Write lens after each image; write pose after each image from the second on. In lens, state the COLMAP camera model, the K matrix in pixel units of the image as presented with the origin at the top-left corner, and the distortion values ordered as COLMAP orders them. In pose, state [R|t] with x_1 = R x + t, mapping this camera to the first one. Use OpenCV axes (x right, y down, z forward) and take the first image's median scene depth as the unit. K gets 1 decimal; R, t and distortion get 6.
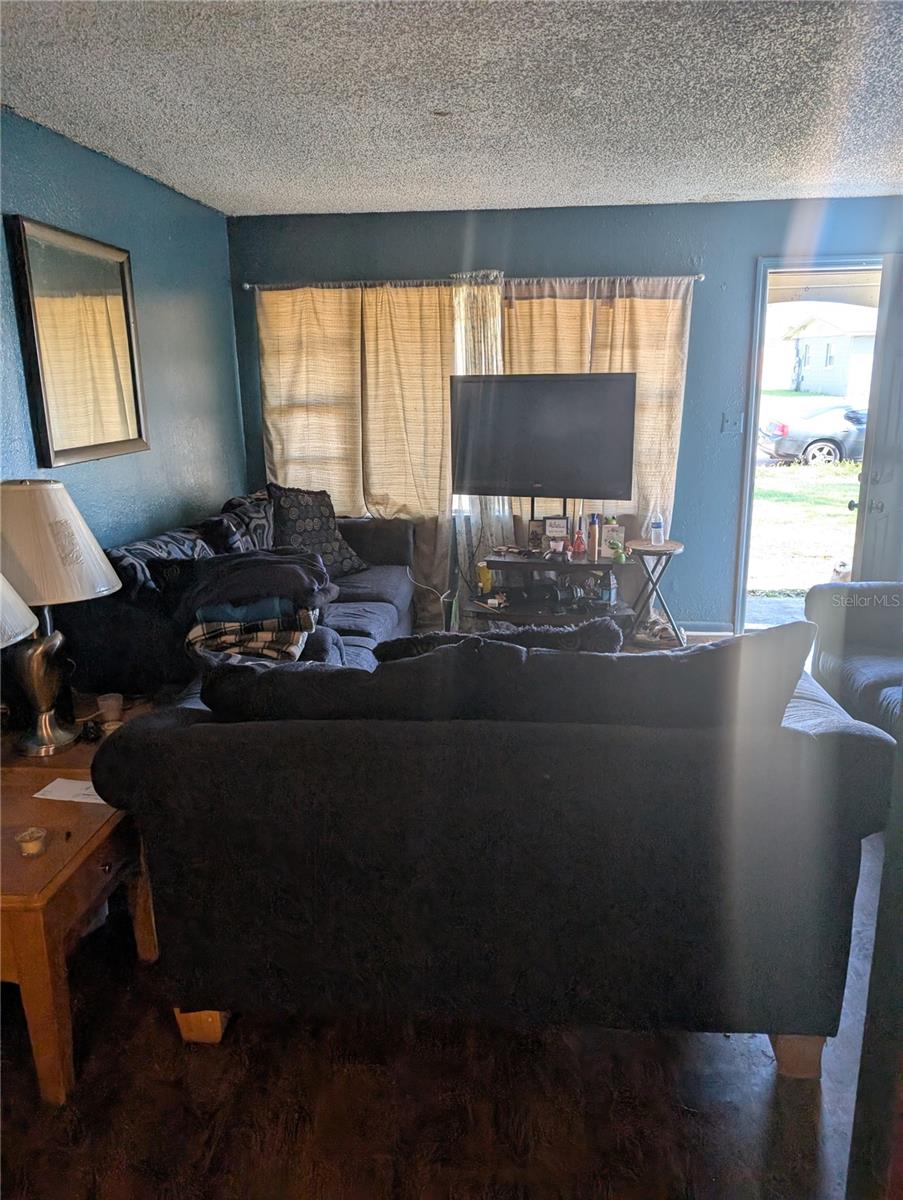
lens RADIAL K [[855.8, 0, 464.2], [0, 855.8, 602.1], [0, 0, 1]] dist [0.008511, -0.008131]
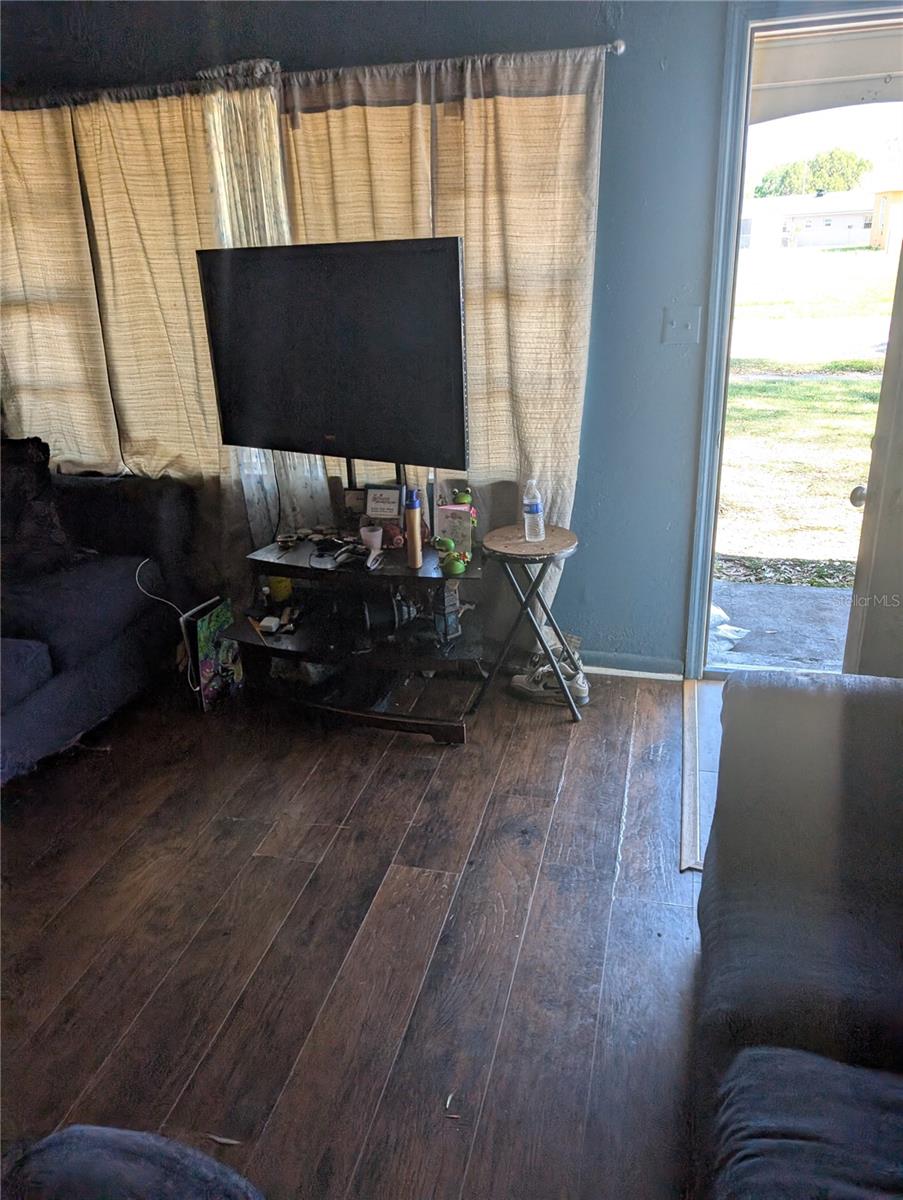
lens RADIAL K [[855.8, 0, 447.1], [0, 855.8, 589.8], [0, 0, 1]] dist [0.008511, -0.008131]
pose [[0.982072, 0.047093, -0.182529, 0.276195], [-0.024428, 0.991921, 0.124487, -0.104886], [0.186917, -0.117796, 0.975288, 0.407459]]
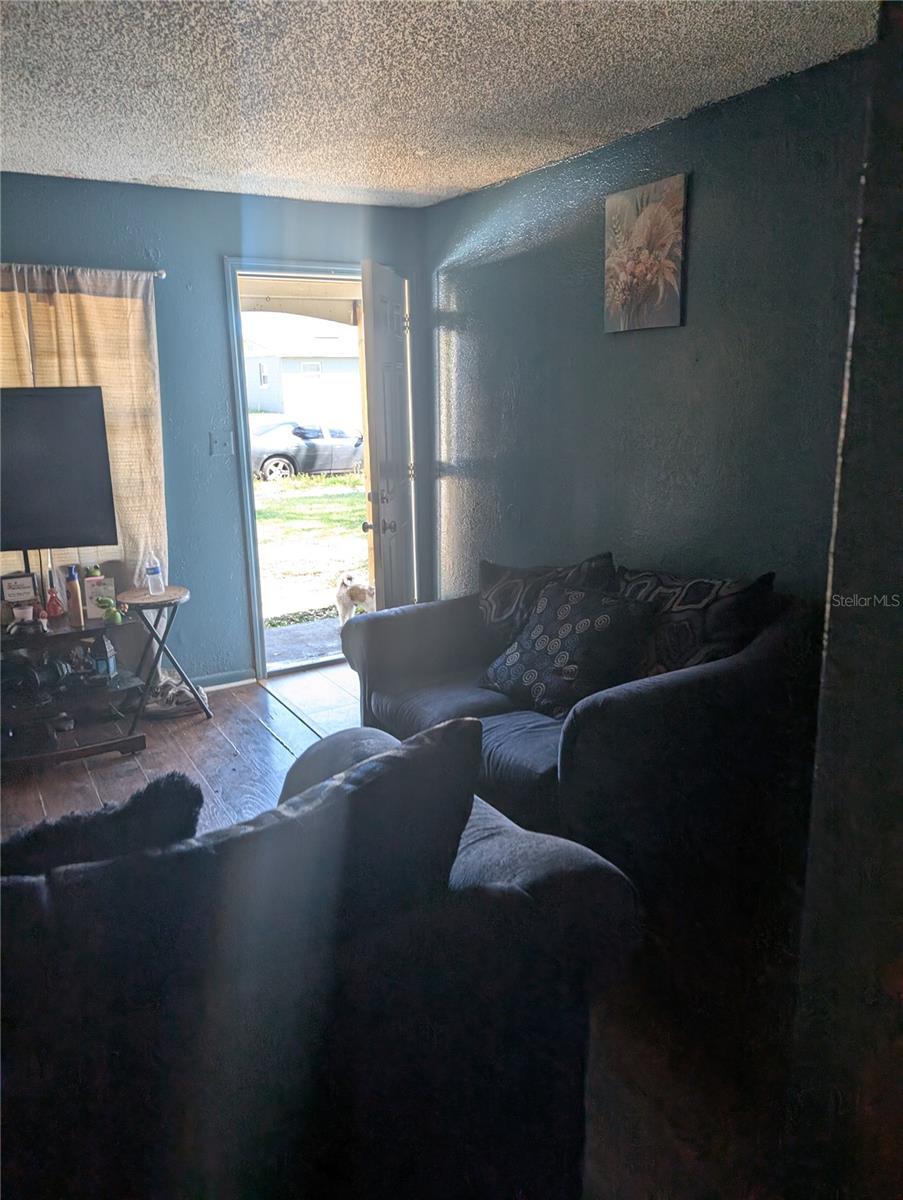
lens RADIAL K [[855.8, 0, 446.6], [0, 855.8, 594.4], [0, 0, 1]] dist [0.008511, -0.008131]
pose [[0.825238, -0.134069, 0.548642, 0.003181], [0.150294, 0.988520, 0.015497, -0.037492], [-0.544421, 0.069669, 0.835914, 0.159600]]
